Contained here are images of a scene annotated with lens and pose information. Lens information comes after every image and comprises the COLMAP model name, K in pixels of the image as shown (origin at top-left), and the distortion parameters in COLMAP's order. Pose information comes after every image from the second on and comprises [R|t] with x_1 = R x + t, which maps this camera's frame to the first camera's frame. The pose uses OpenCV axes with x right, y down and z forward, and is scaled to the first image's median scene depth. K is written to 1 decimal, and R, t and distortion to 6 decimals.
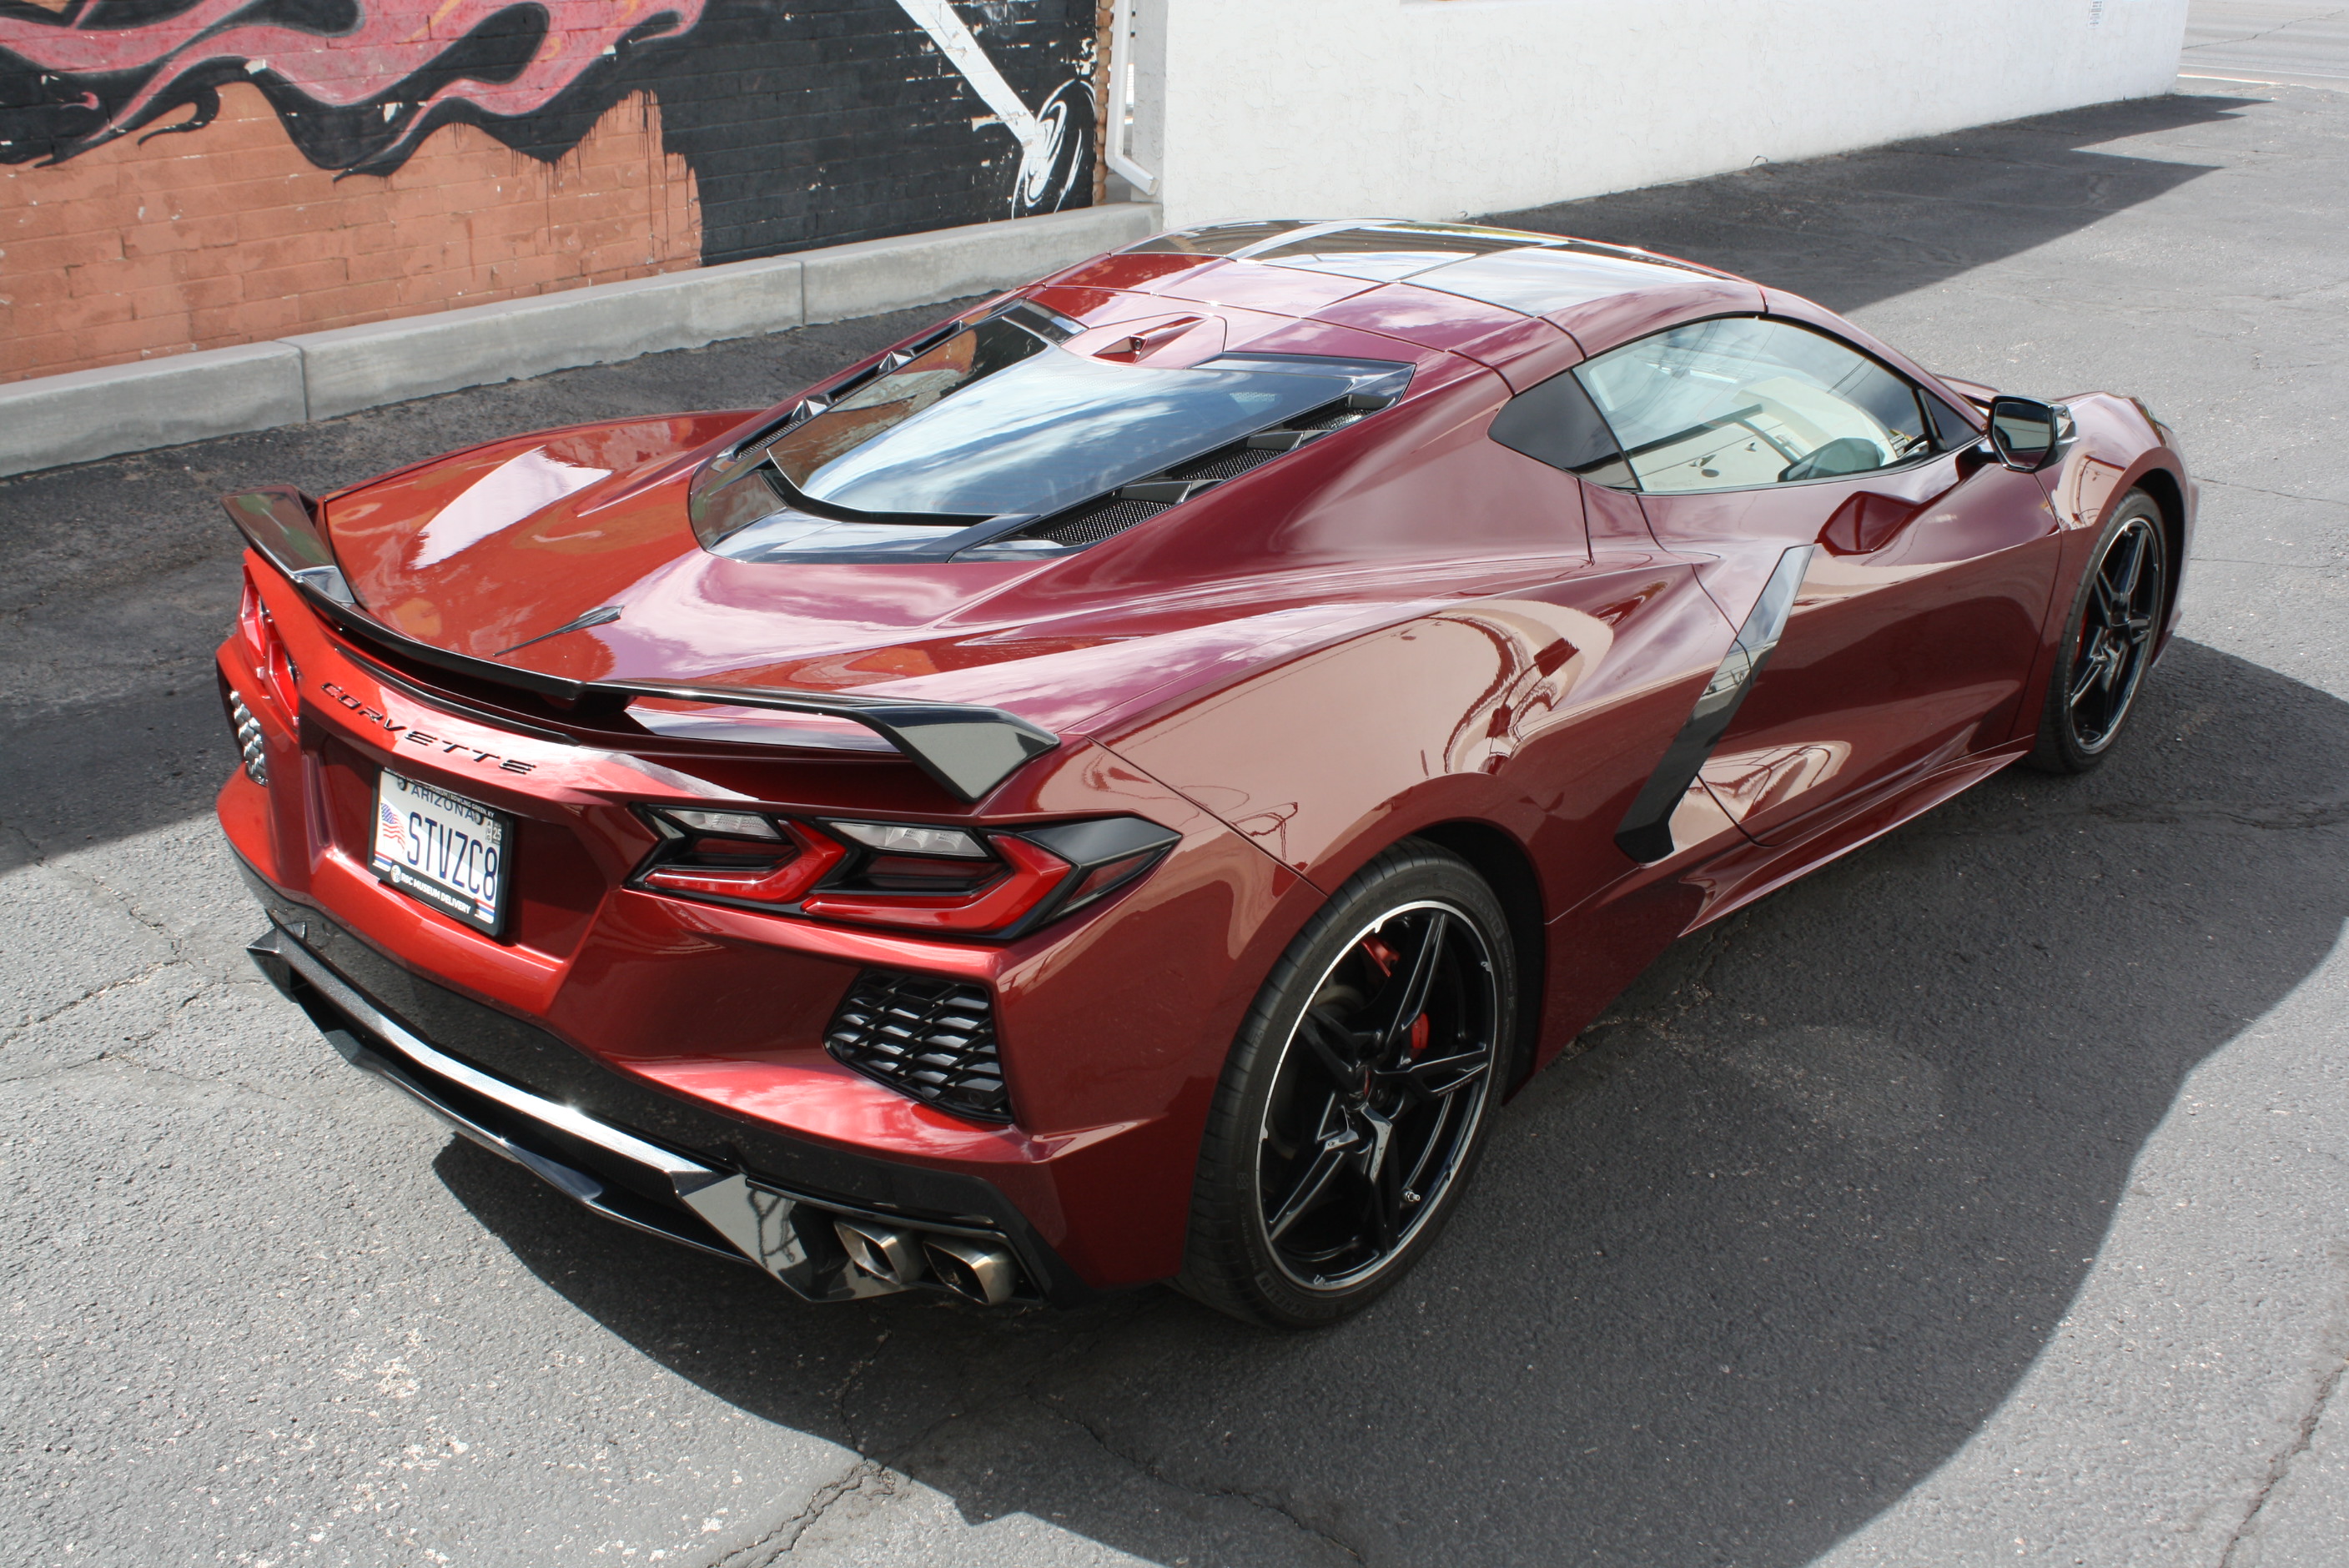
lens RADIAL K [[2372.6, 0, 1219.2], [0, 2372.6, 745.8], [0, 0, 1]] dist [-0.081101, 0.000000]
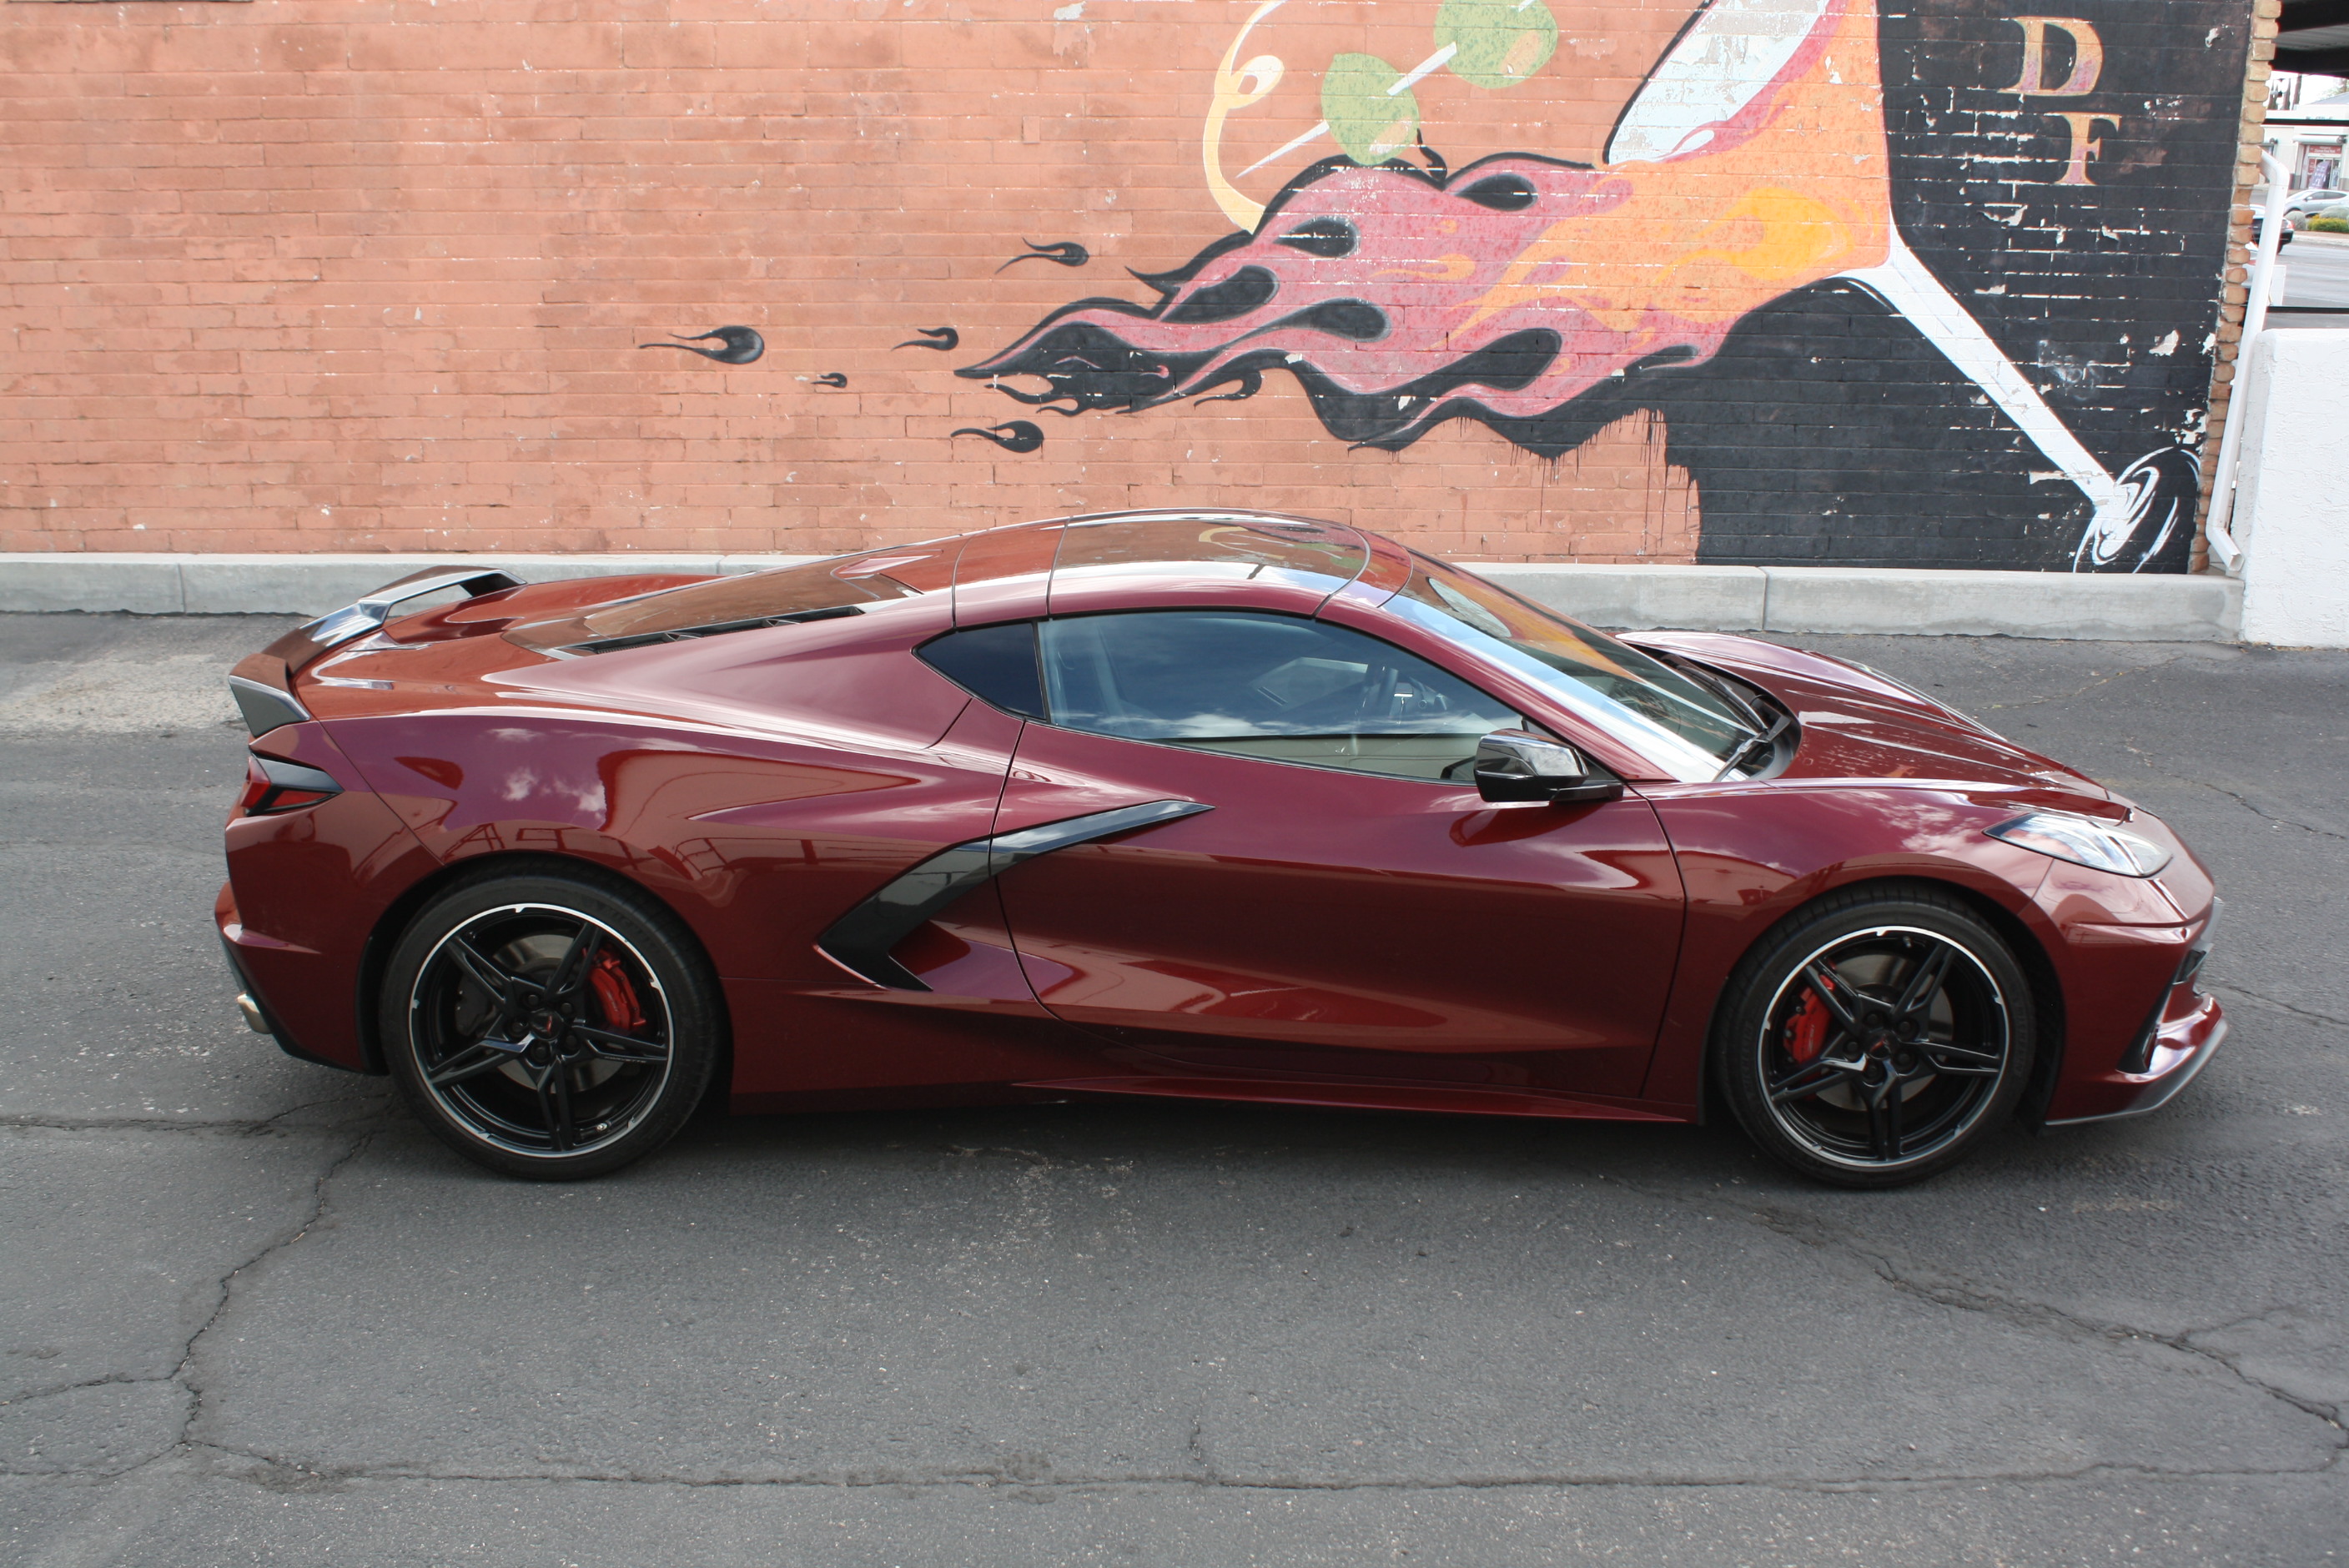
lens RADIAL K [[2372.6, 0, 1182.3], [0, 2372.6, 779.3], [0, 0, 1]] dist [-0.081101, 0.000000]
pose [[0.641091, 0.192255, -0.742994, 0.590059], [-0.279724, 0.960055, 0.007062, -0.050100], [0.714673, 0.203305, 0.669261, 0.088719]]
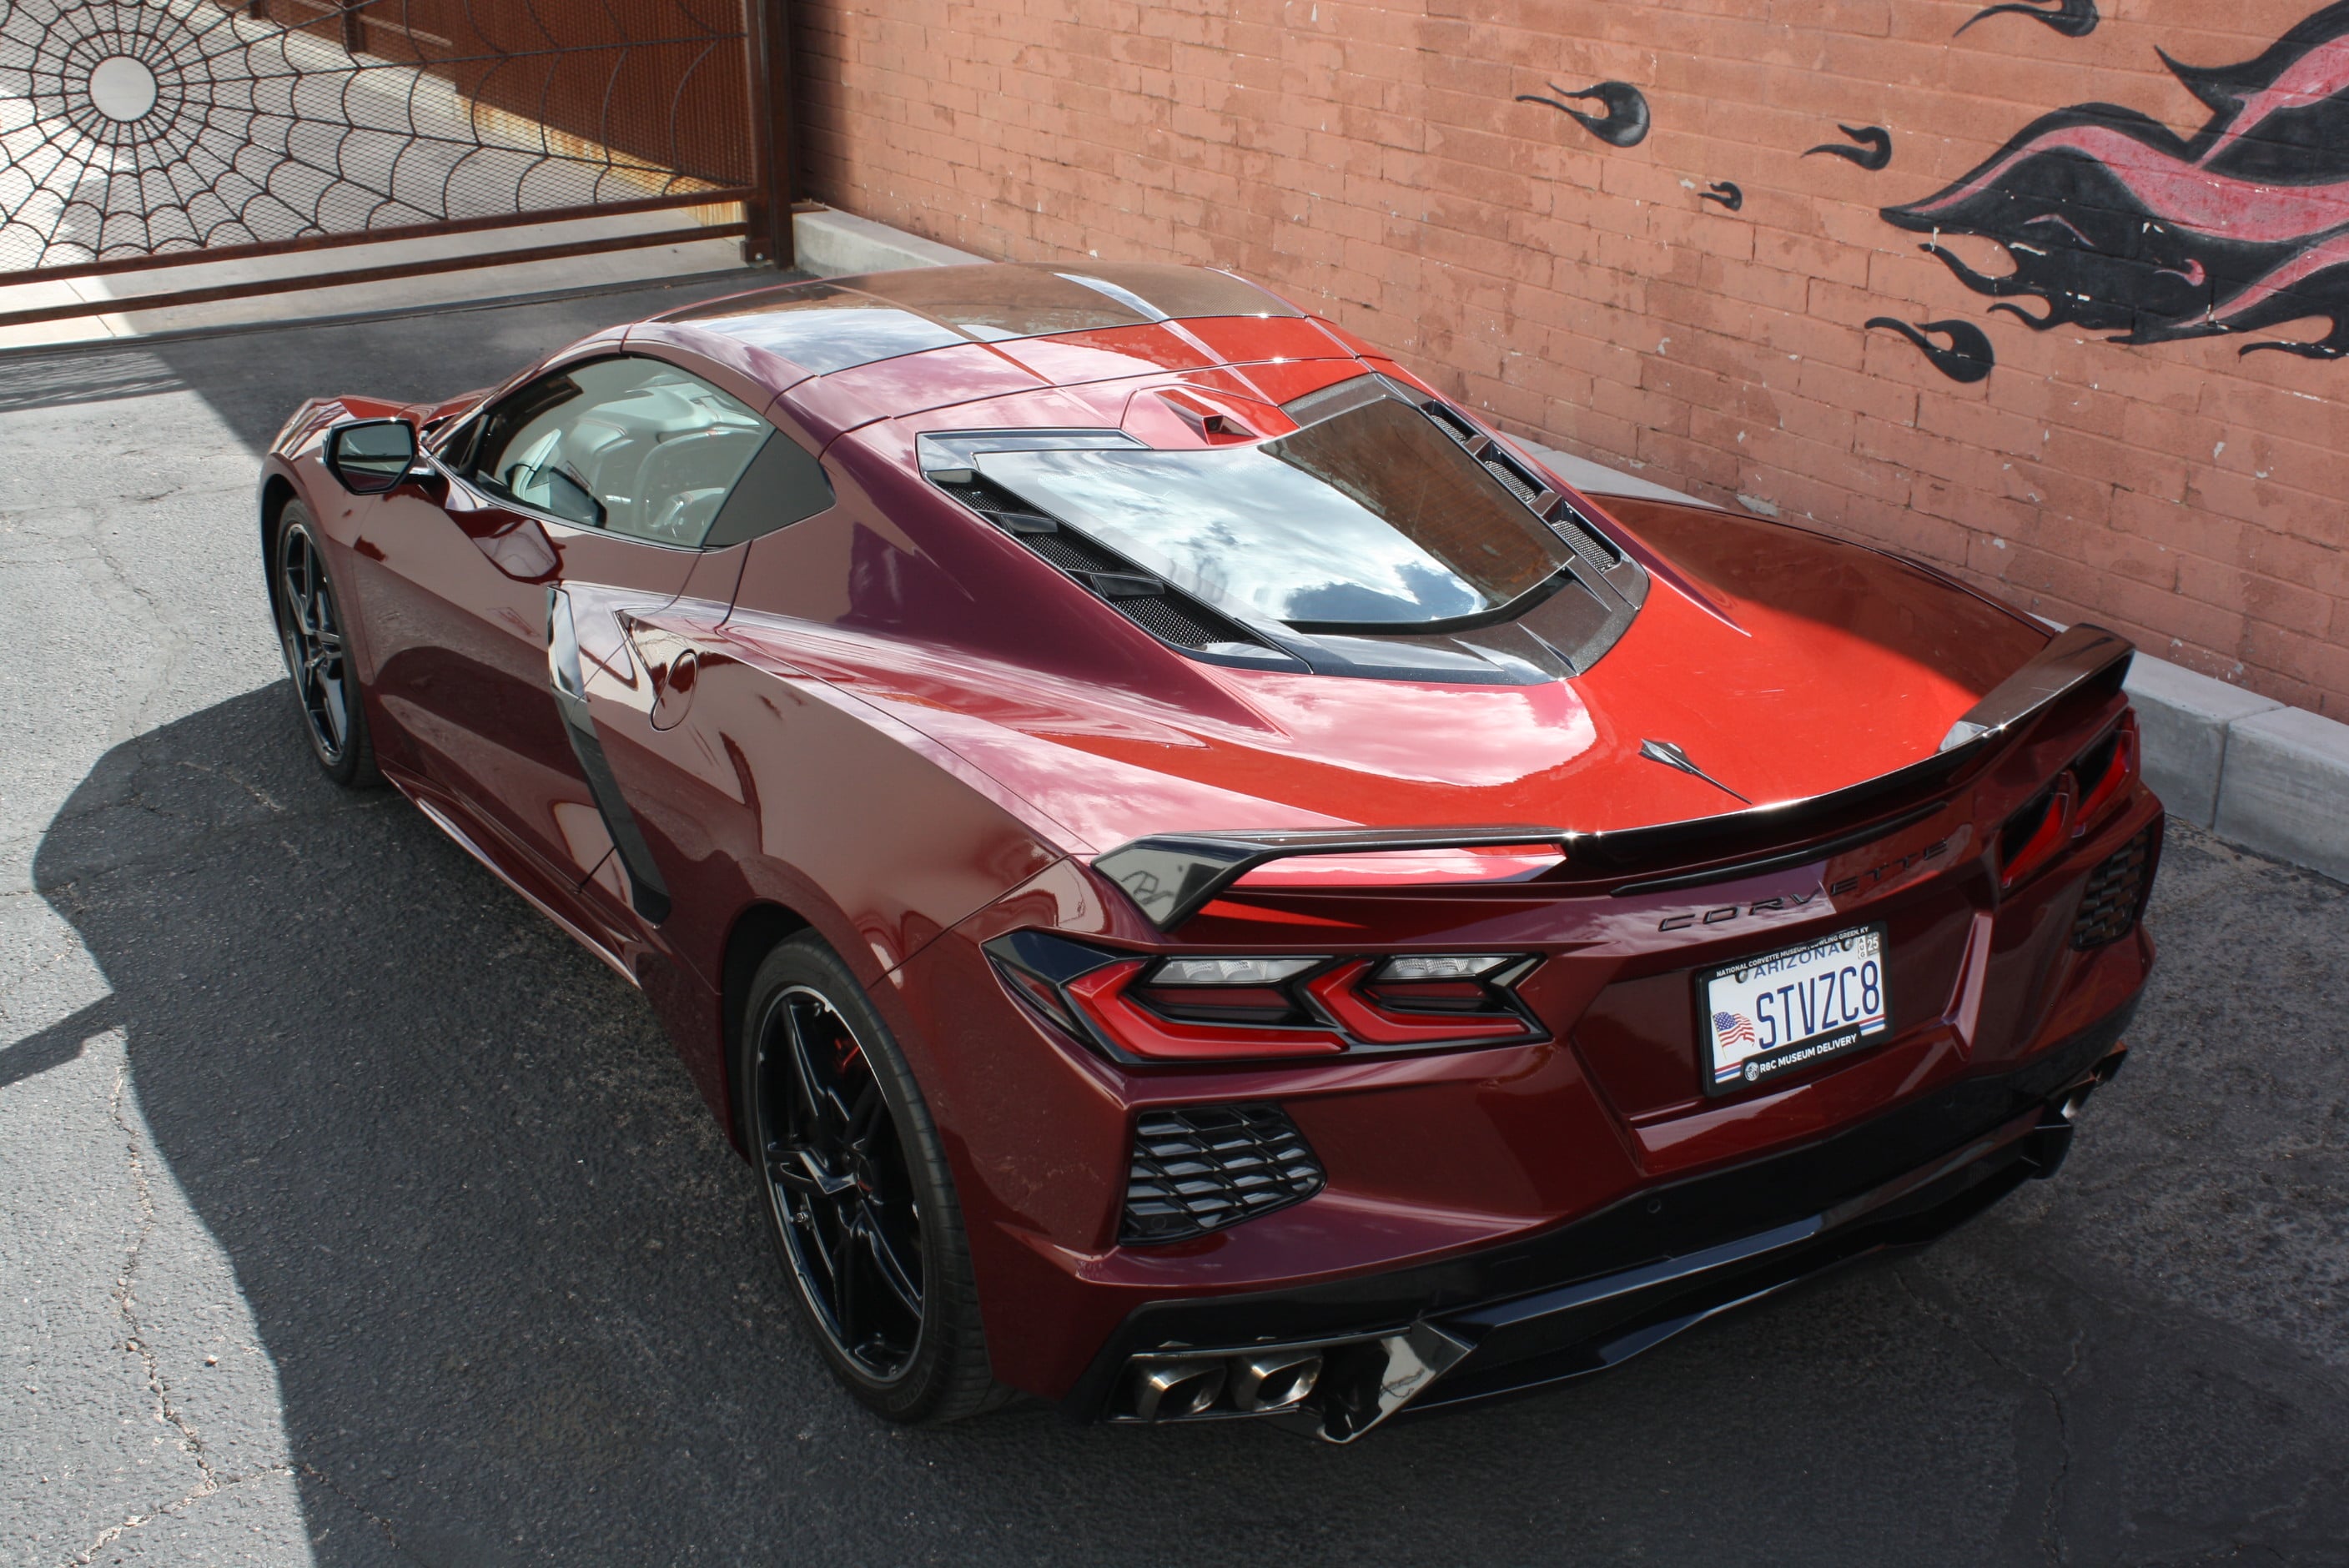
lens RADIAL K [[2758.6, 0, 1176.4], [0, 2758.6, 794.2], [0, 0, 1]] dist [-0.041247, 0.000000]
pose [[-0.328975, 0.324078, -0.886989, 0.350043], [-0.361608, 0.824448, 0.435344, -0.365765], [0.872362, 0.463960, -0.154034, 0.865399]]
